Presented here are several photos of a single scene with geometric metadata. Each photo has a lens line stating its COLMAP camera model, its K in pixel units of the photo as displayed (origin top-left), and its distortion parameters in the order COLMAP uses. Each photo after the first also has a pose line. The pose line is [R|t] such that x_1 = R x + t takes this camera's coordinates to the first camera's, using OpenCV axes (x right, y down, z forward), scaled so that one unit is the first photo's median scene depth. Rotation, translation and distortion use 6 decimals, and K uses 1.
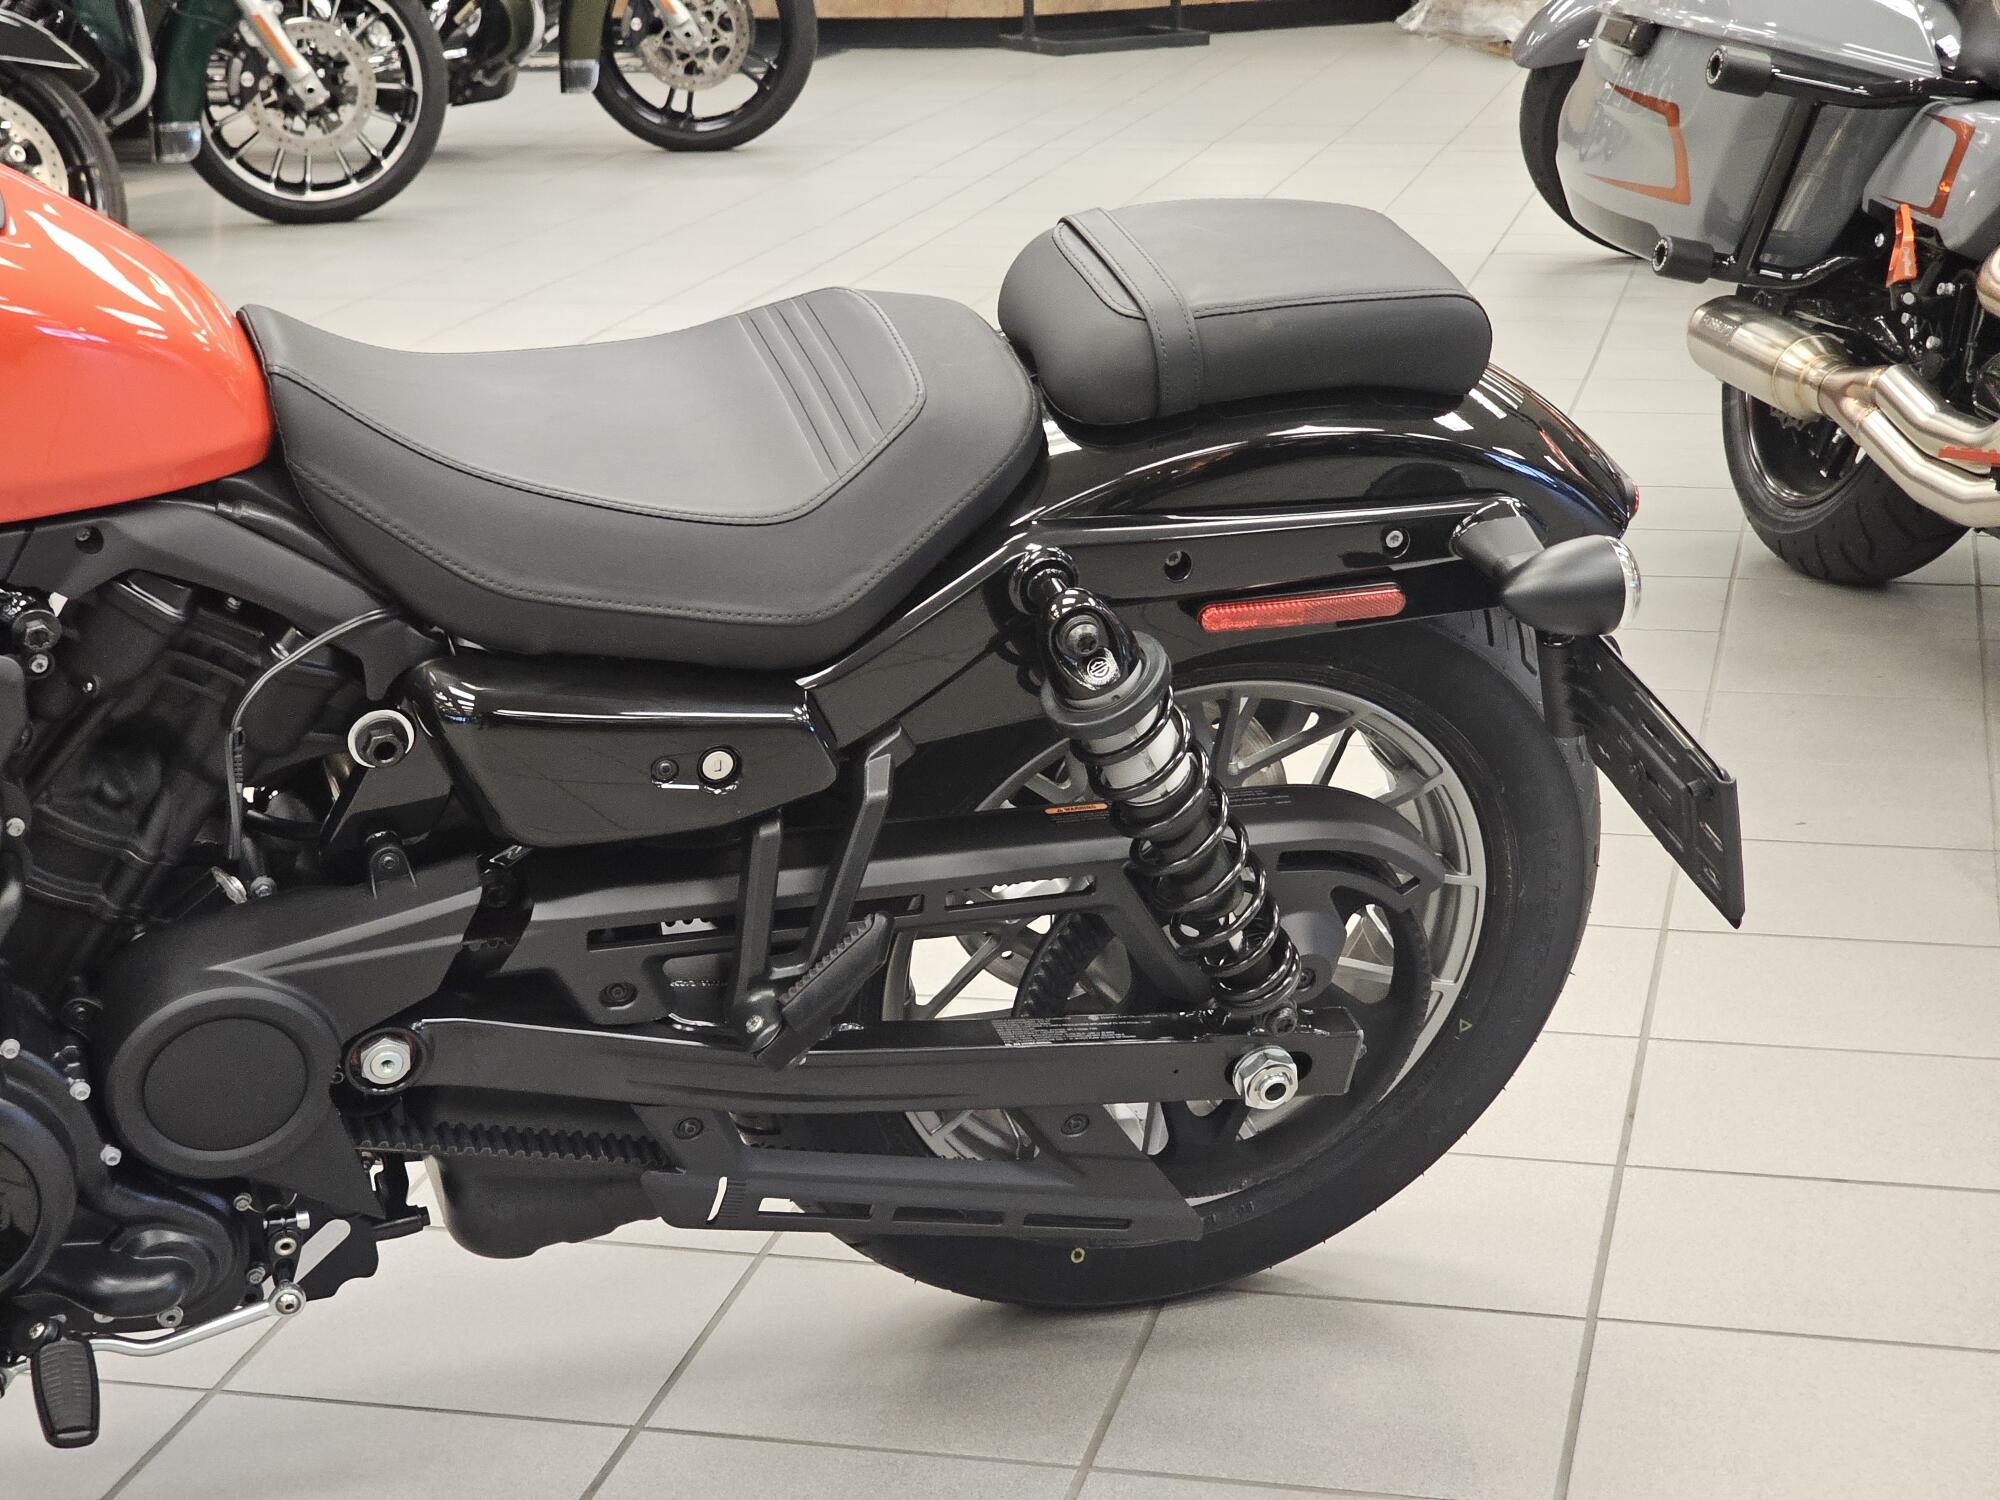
lens RADIAL K [[3927.1, 0, 929.6], [0, 3927.1, 828.3], [0, 0, 1]] dist [-0.413955, 5.265175]
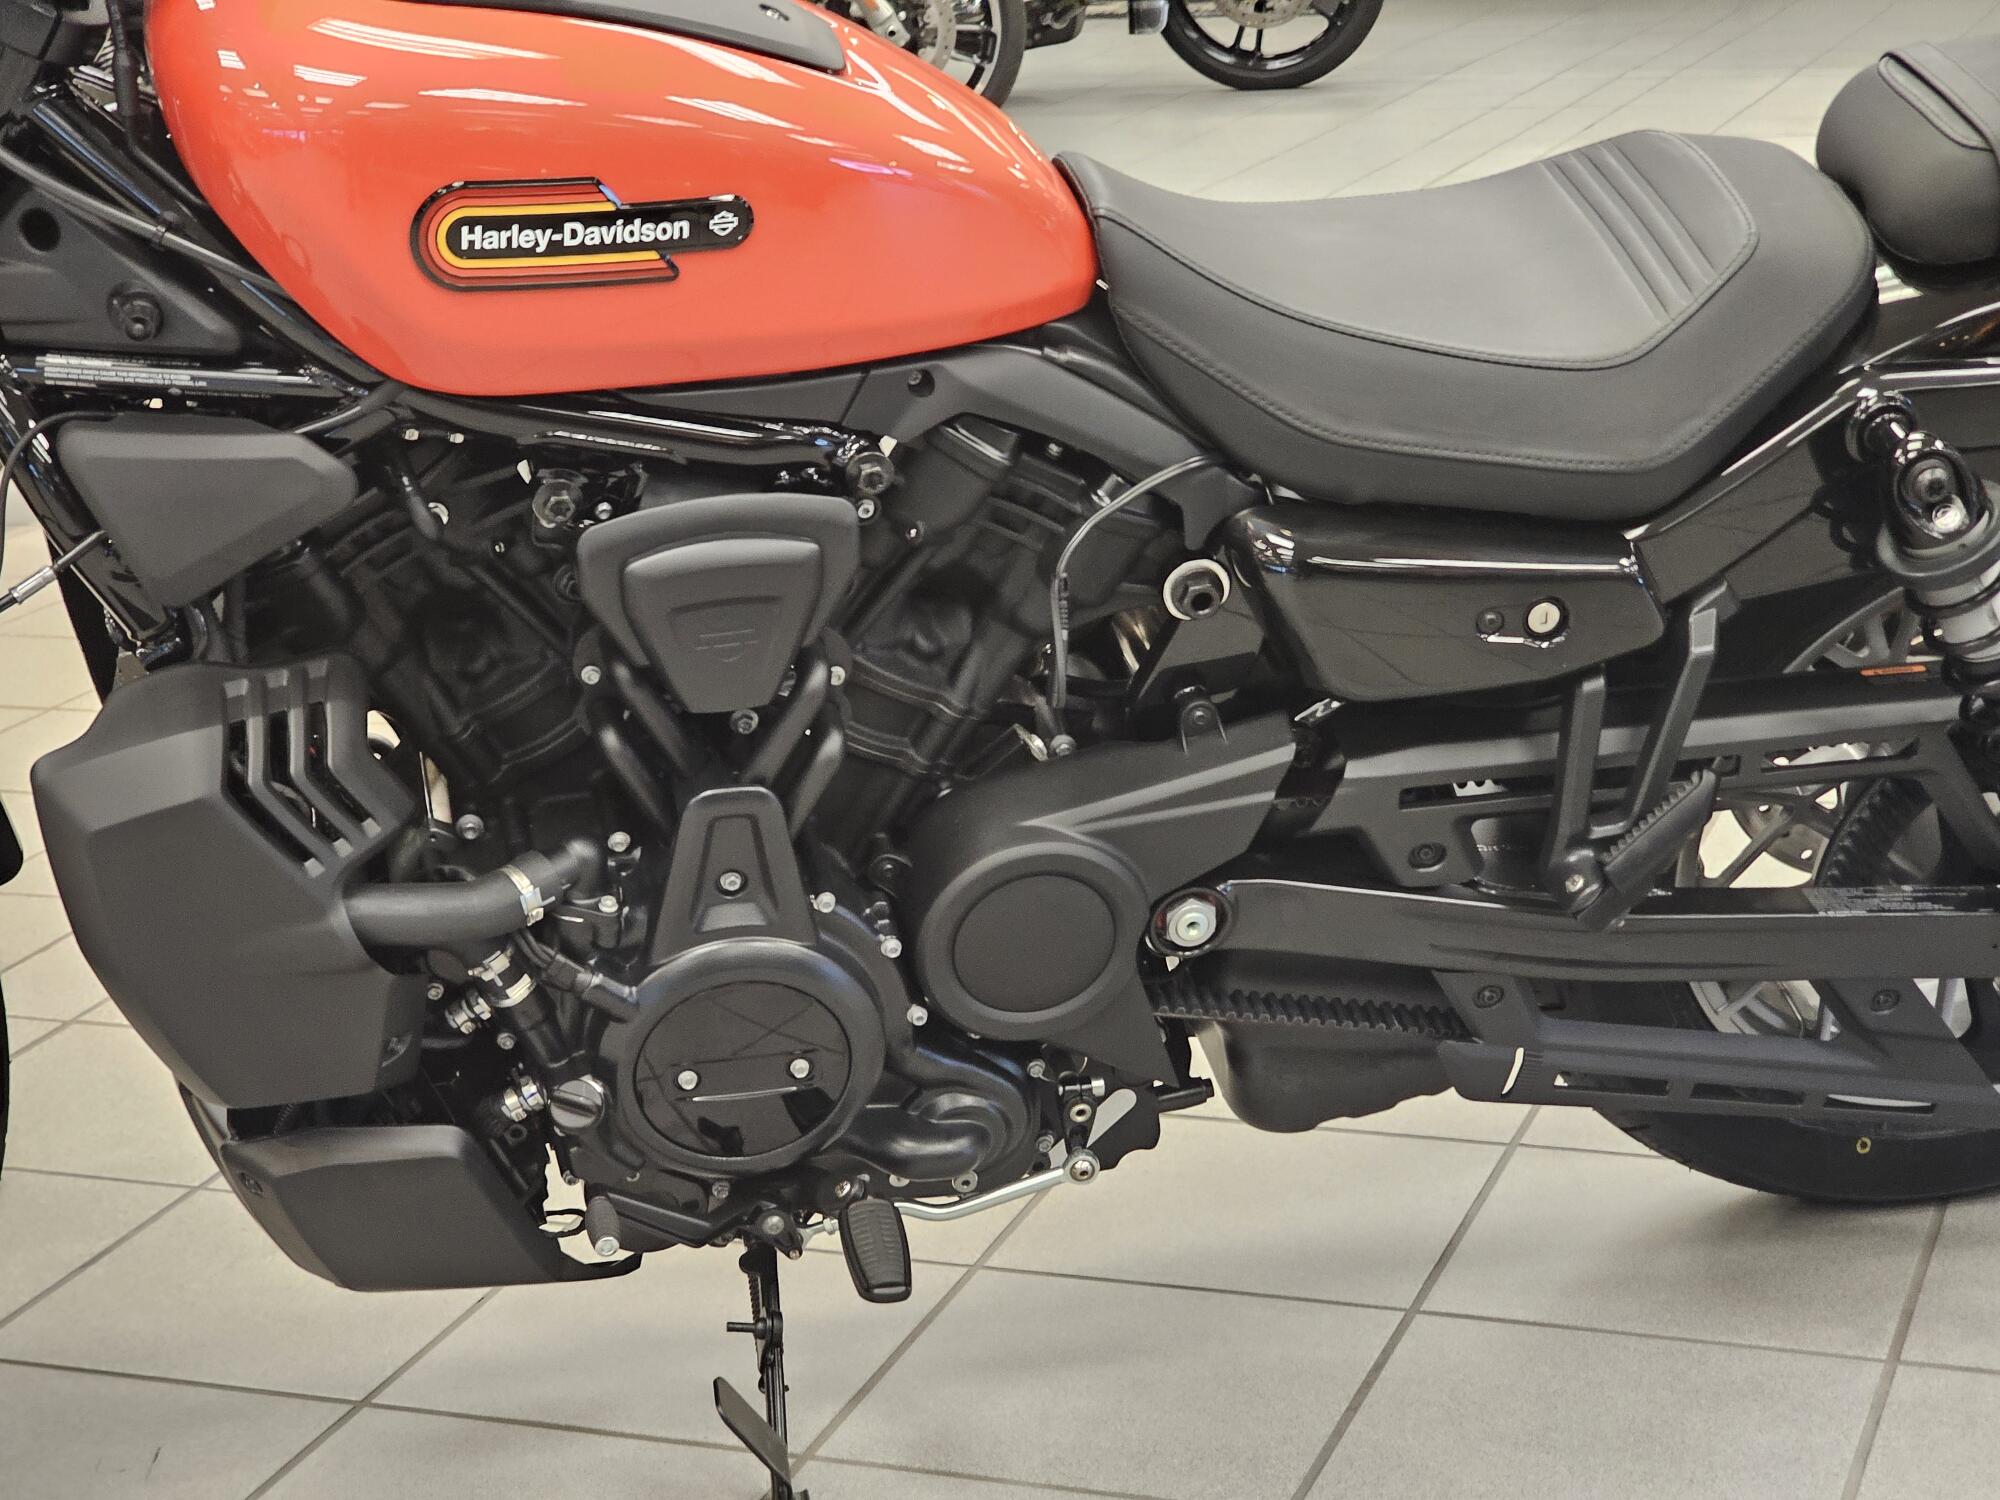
lens RADIAL K [[3927.1, 0, 929.6], [0, 3927.1, 828.3], [0, 0, 1]] dist [-0.413955, 5.265175]
pose [[0.991916, 0.004570, -0.126813, -0.080261], [-0.003558, 0.999960, 0.008204, 0.028336], [0.126846, -0.007687, 0.991893, 0.015672]]
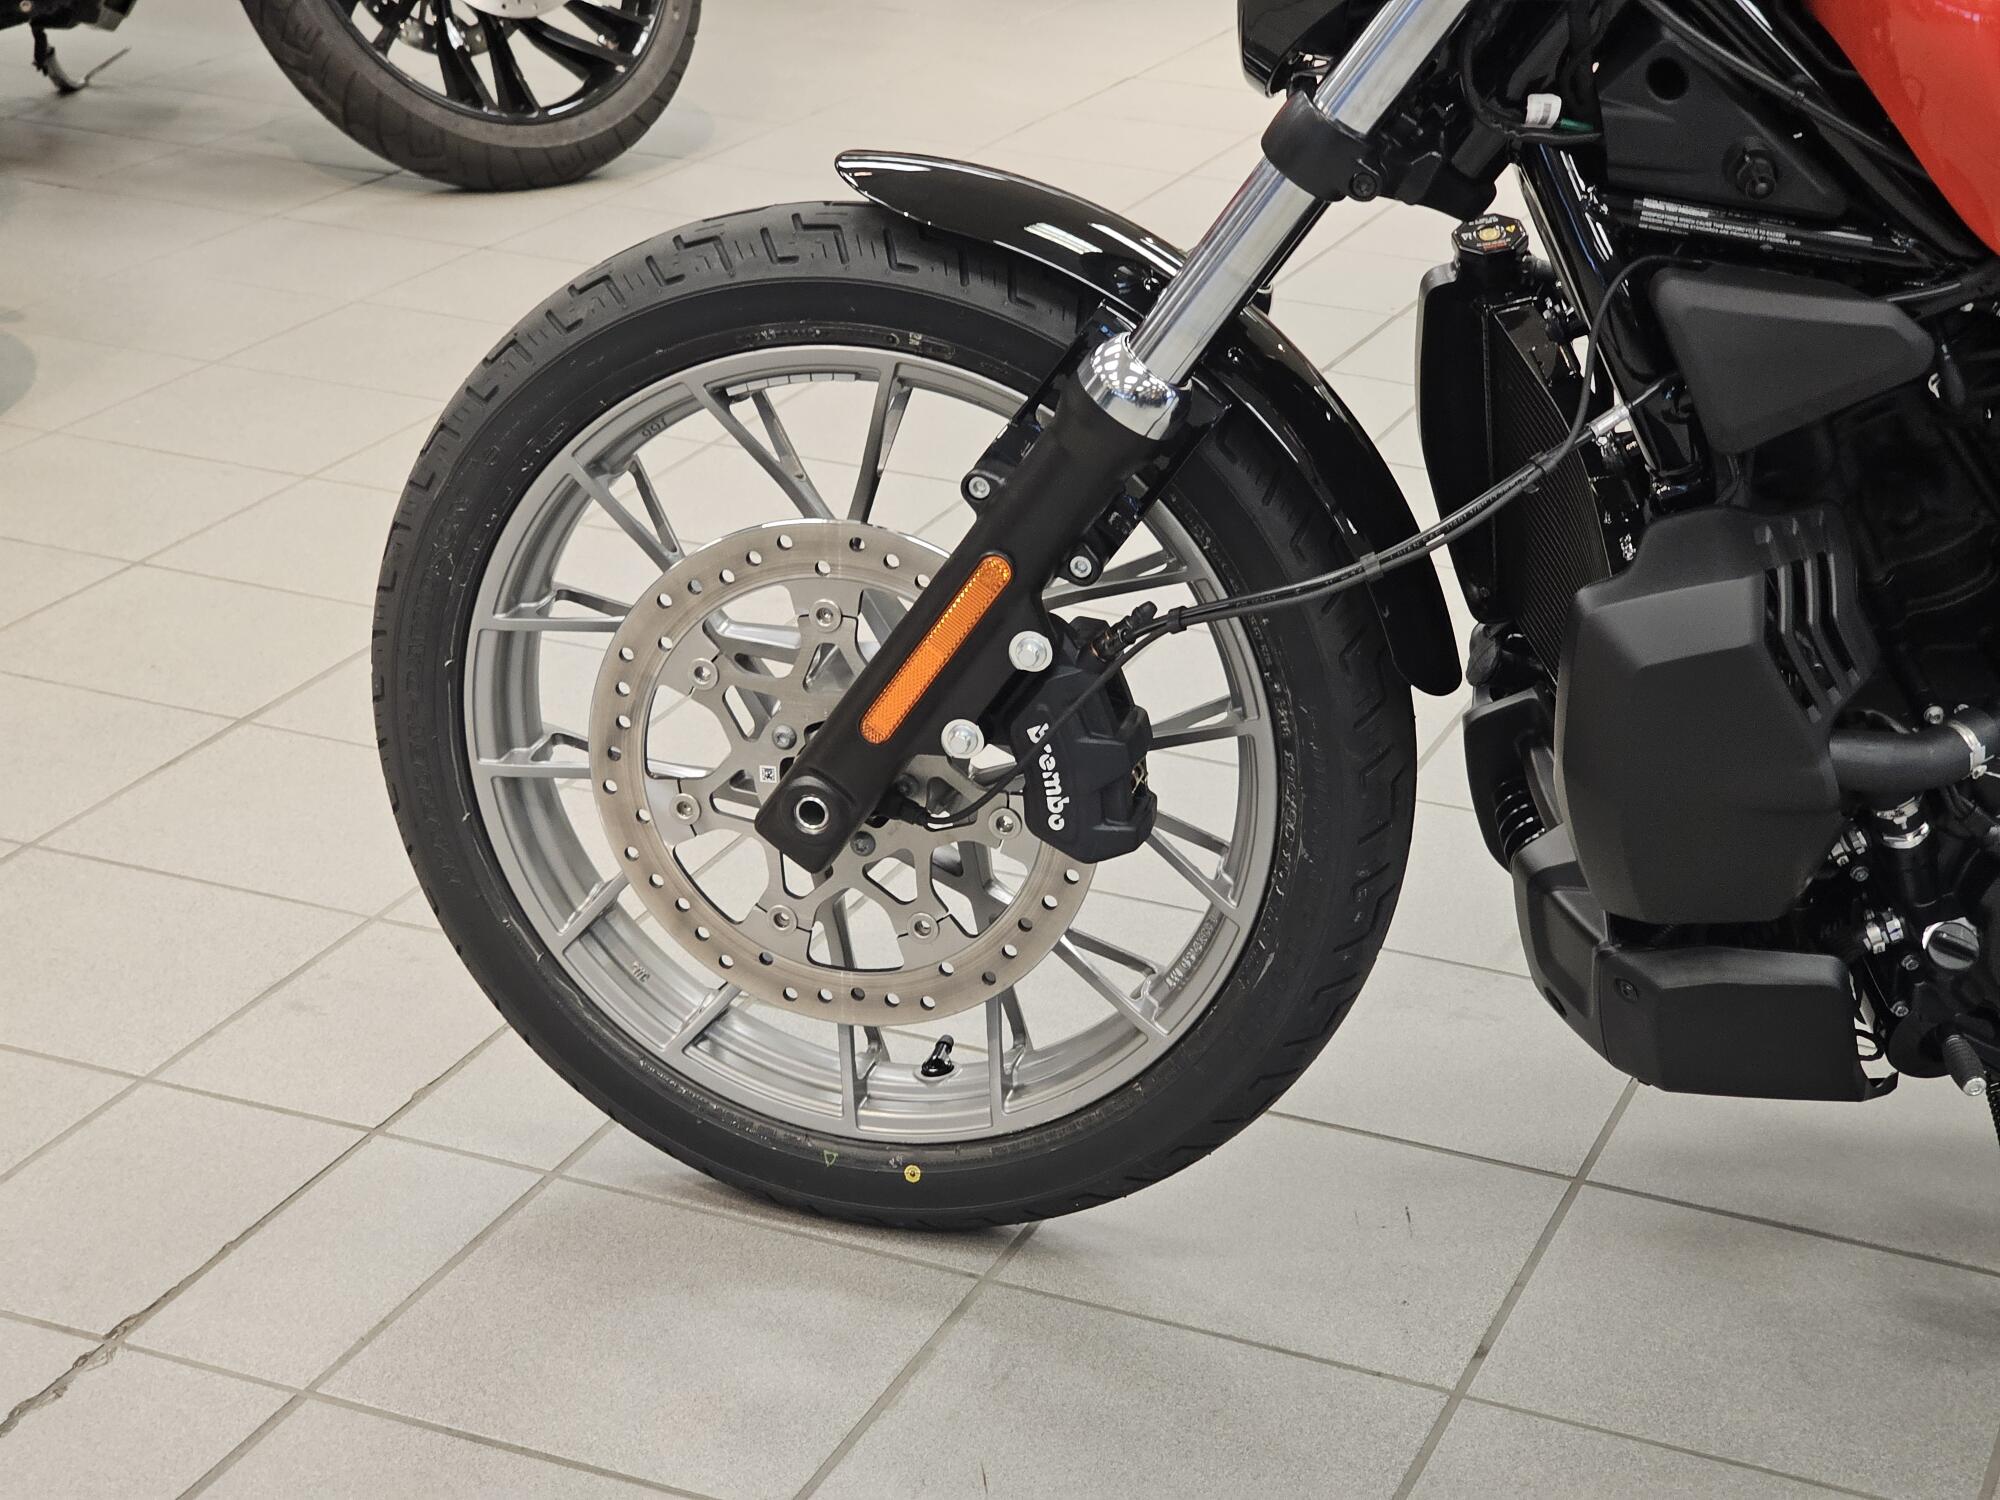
lens RADIAL K [[3920.9, 0, 1002.0], [0, 3920.9, 778.2], [0, 0, 1]] dist [0.040133, 0.291957]
pose [[0.985836, 0.116441, -0.120704, -0.410116], [-0.104529, 0.989407, 0.100735, -0.013871], [0.131155, -0.086691, 0.987564, -0.063241]]
